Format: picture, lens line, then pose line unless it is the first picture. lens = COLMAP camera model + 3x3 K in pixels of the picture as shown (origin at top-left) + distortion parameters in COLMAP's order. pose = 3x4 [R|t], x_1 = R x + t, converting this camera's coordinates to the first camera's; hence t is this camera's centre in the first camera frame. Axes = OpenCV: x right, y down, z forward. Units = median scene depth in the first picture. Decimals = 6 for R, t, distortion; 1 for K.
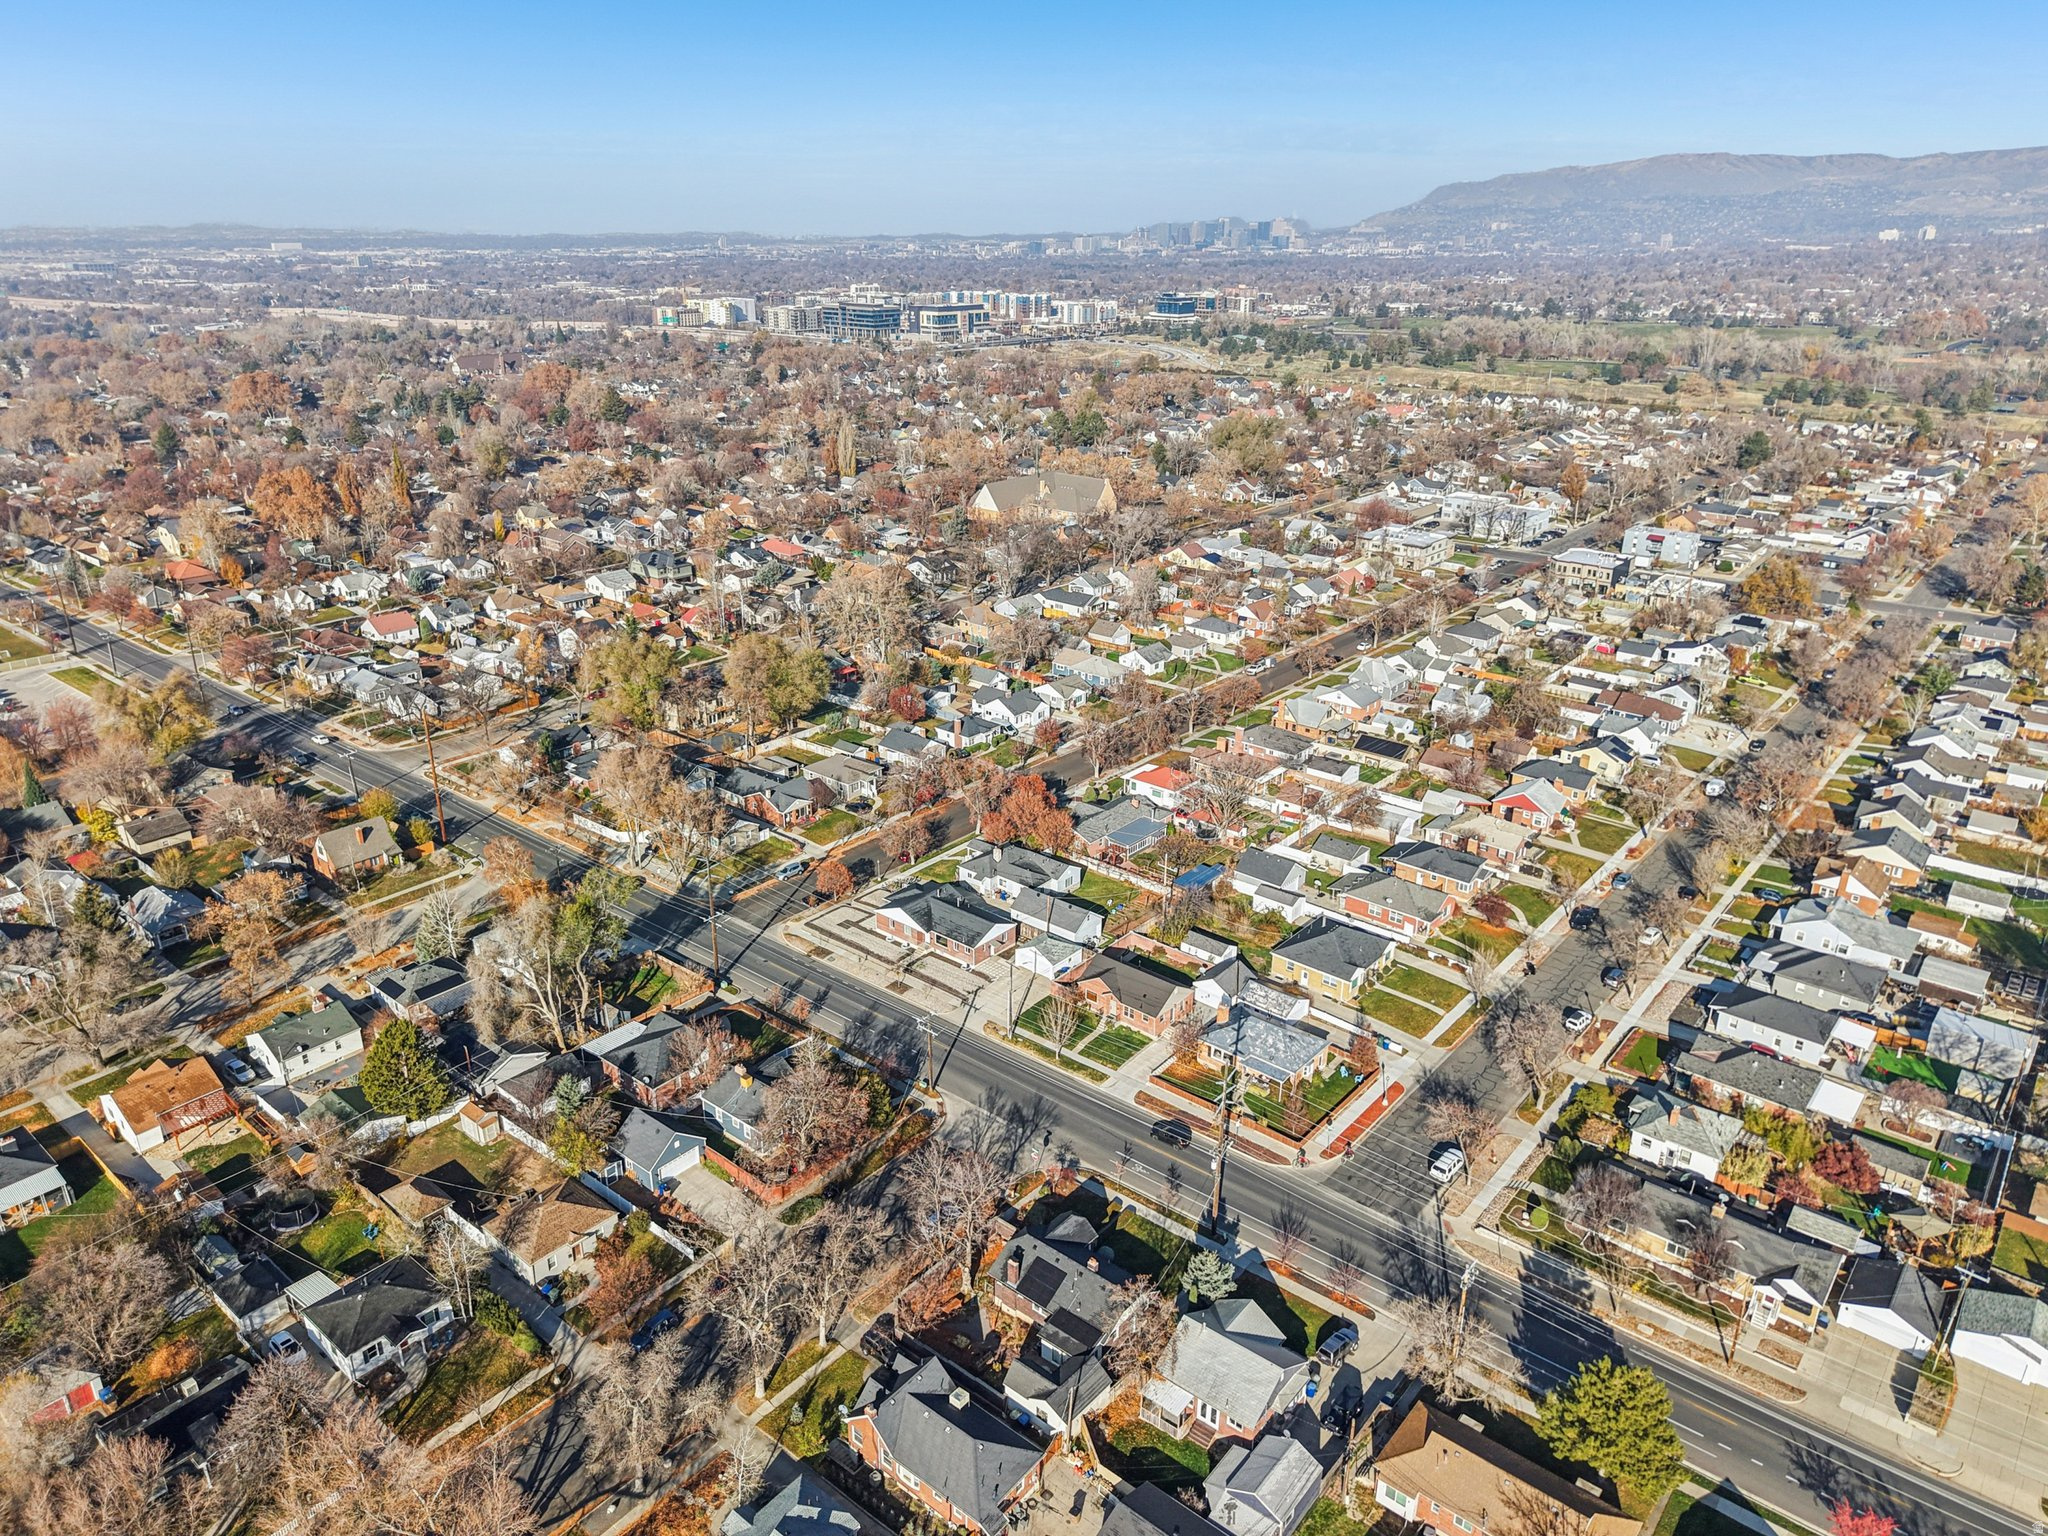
lens RADIAL K [[1391.3, 0, 1023.3], [0, 1391.3, 755.7], [0, 0, 1]] dist [0.039330, -0.043285]
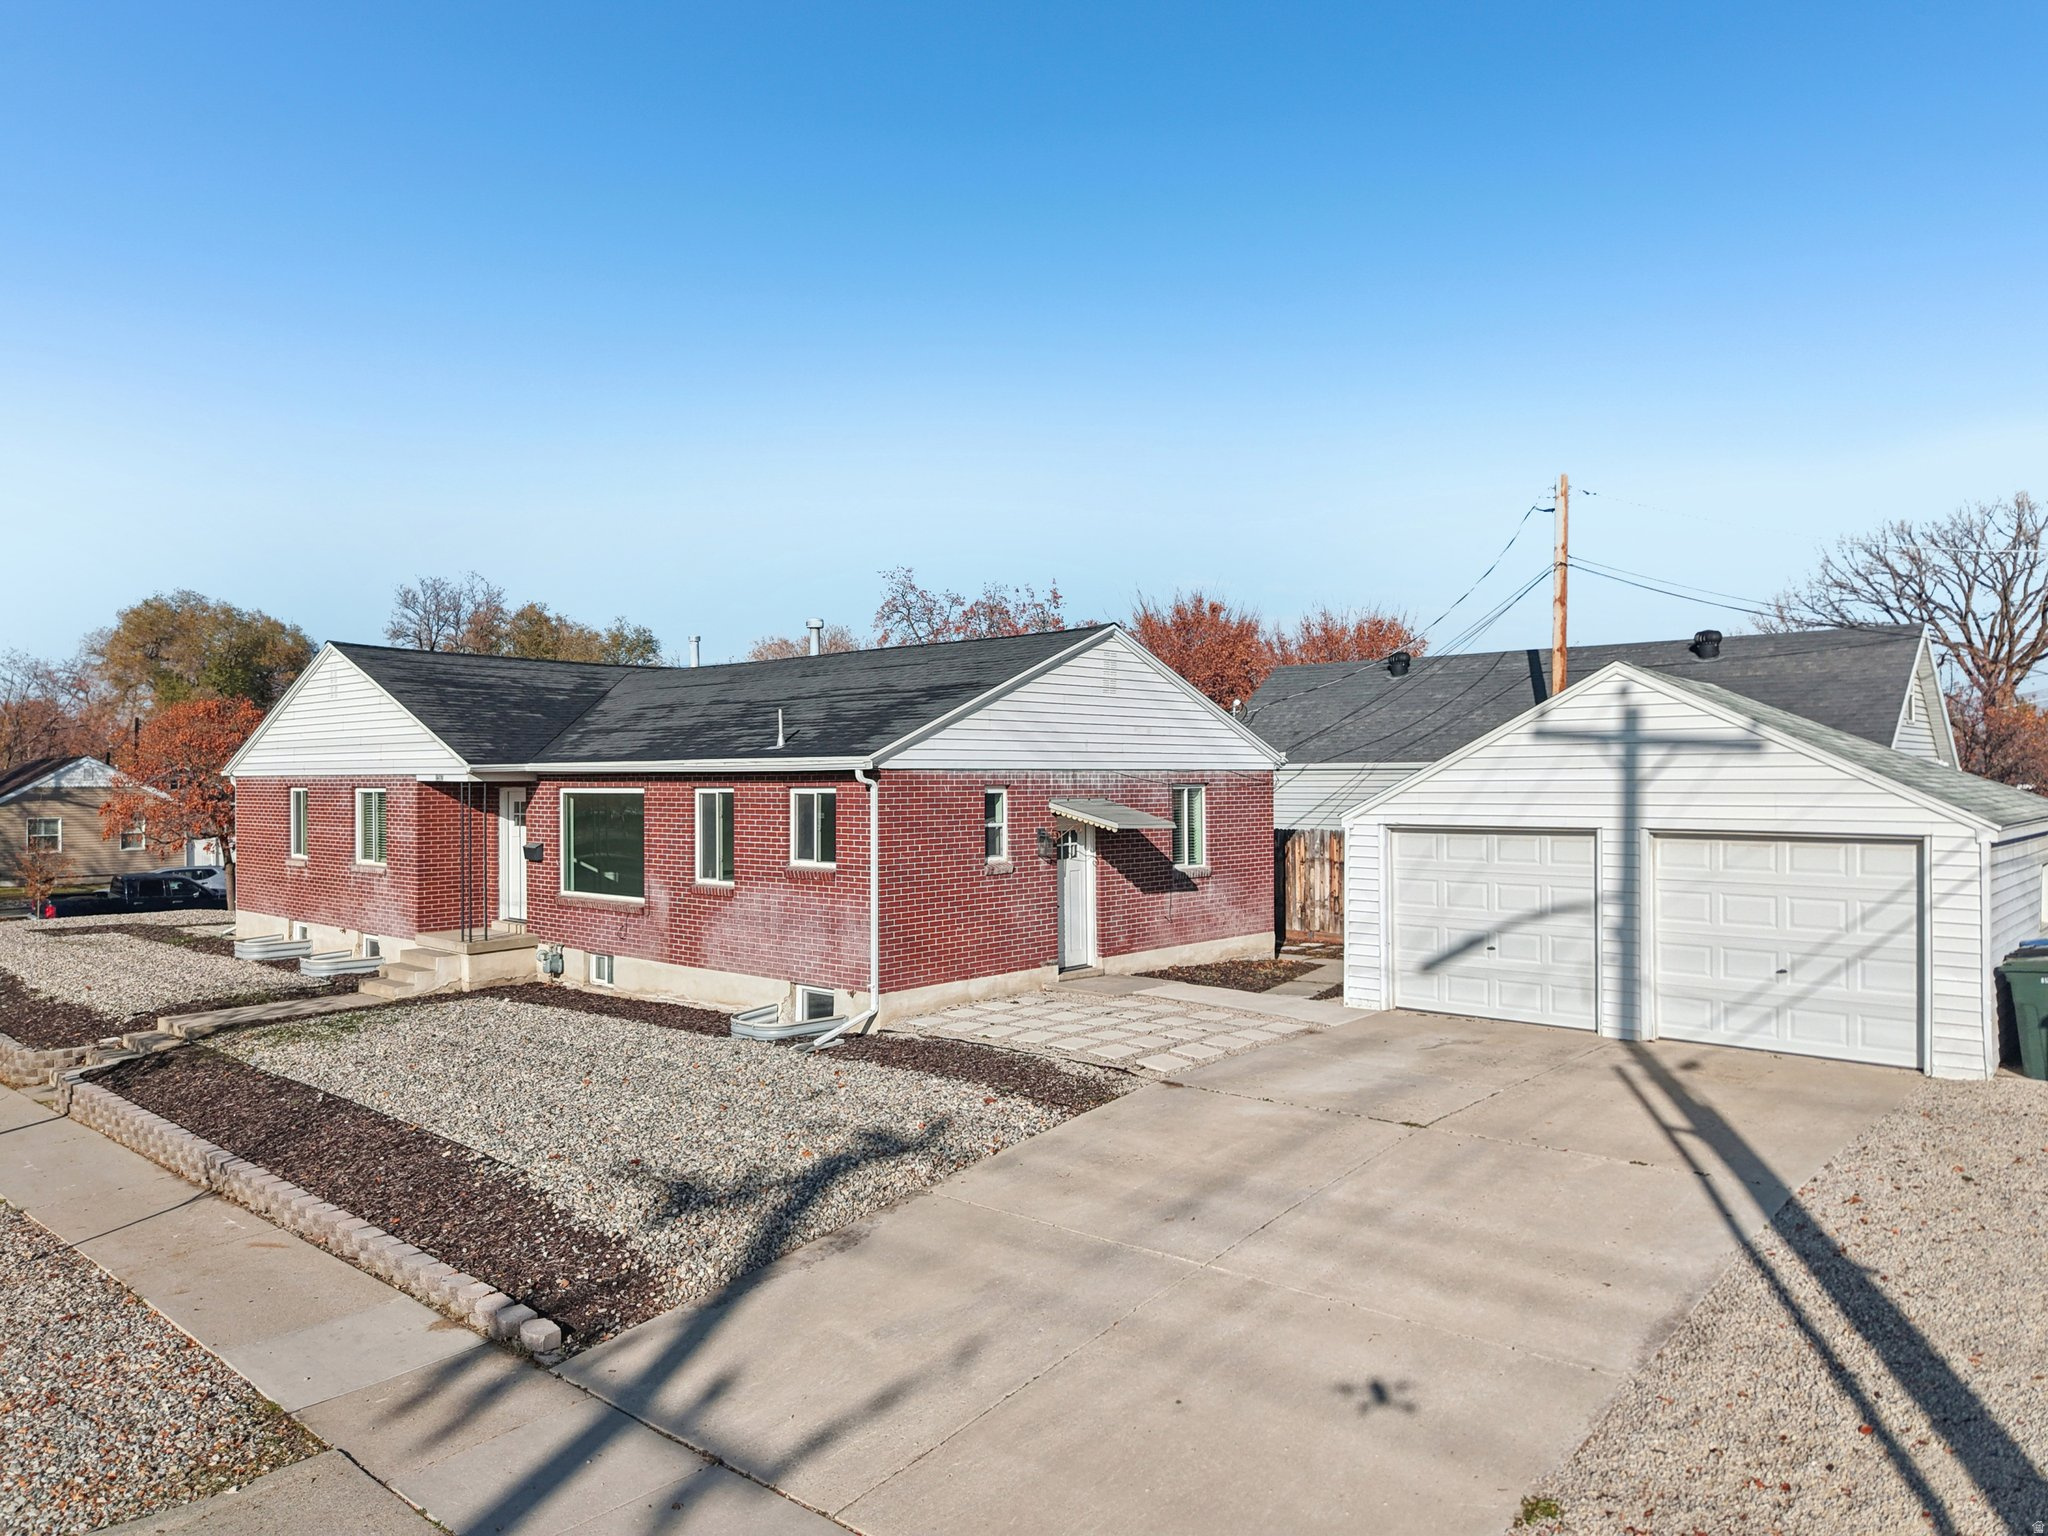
lens RADIAL K [[1396.5, 0, 1024.0], [0, 1396.5, 768.0], [0, 0, 1]] dist [0.064673, -0.101211]
pose [[0.998692, -0.016386, -0.048424, -0.017480], [-0.002782, 0.928410, -0.371548, 0.139177], [0.051046, 0.371196, 0.927150, 0.745288]]
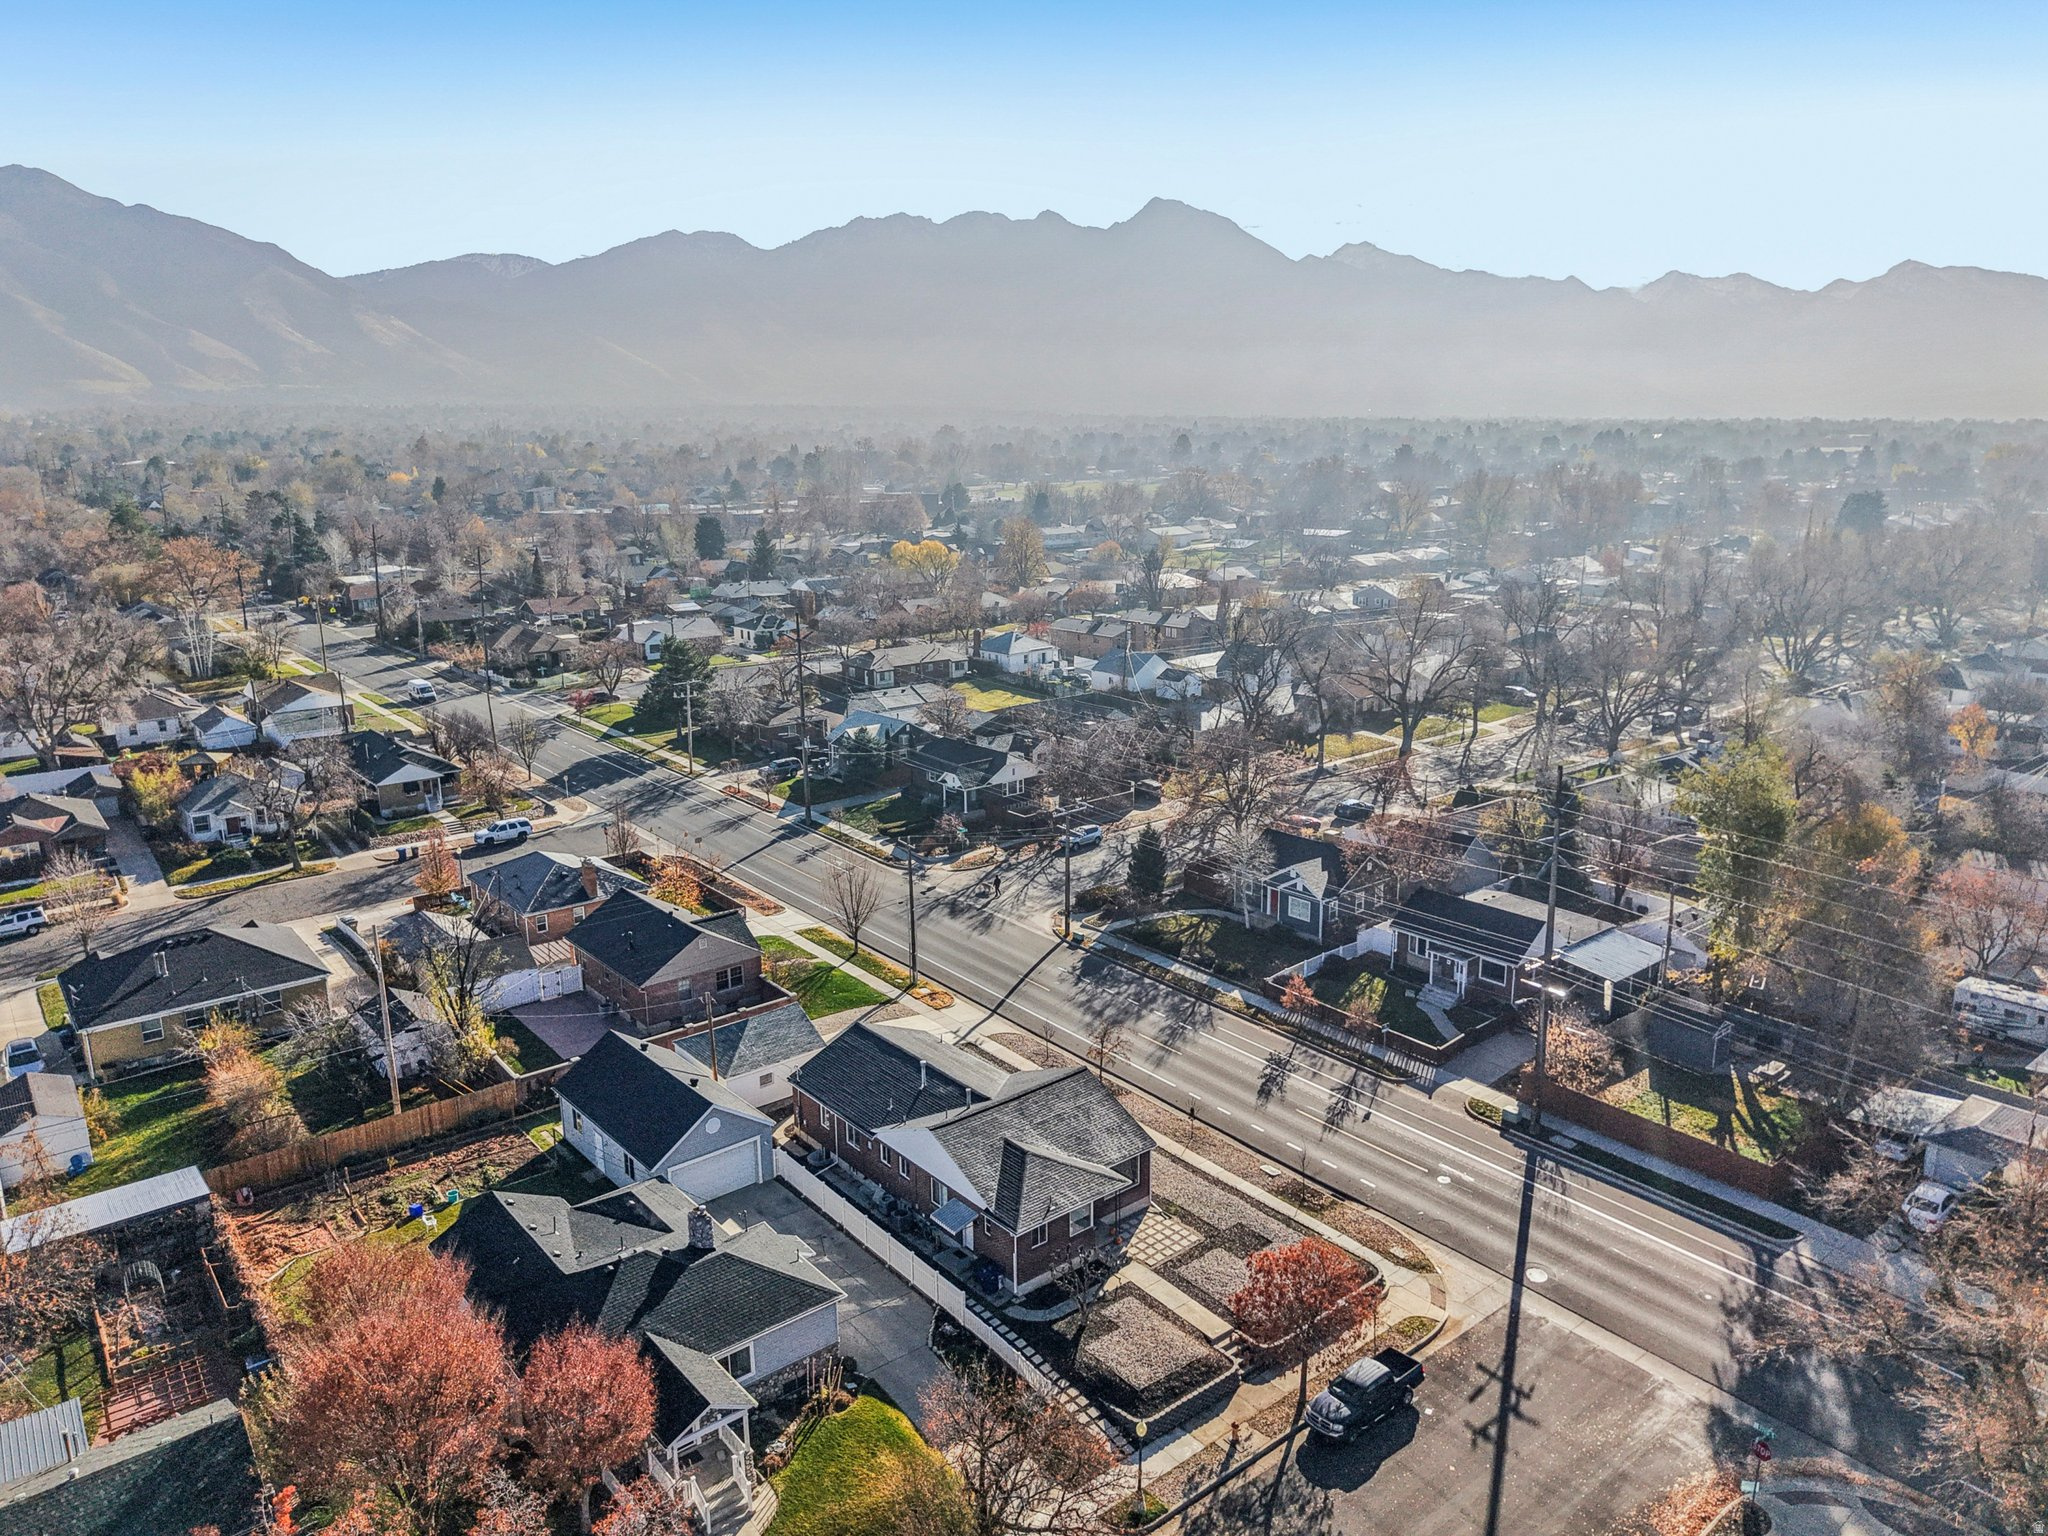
lens RADIAL K [[1396.5, 0, 1024.0], [0, 1396.5, 768.0], [0, 0, 1]] dist [0.064673, -0.101211]
pose [[-0.981446, -0.034698, 0.188574, -0.117166], [0.080429, 0.818282, 0.569163, -0.140229], [-0.174056, 0.573769, -0.800308, 1.049221]]
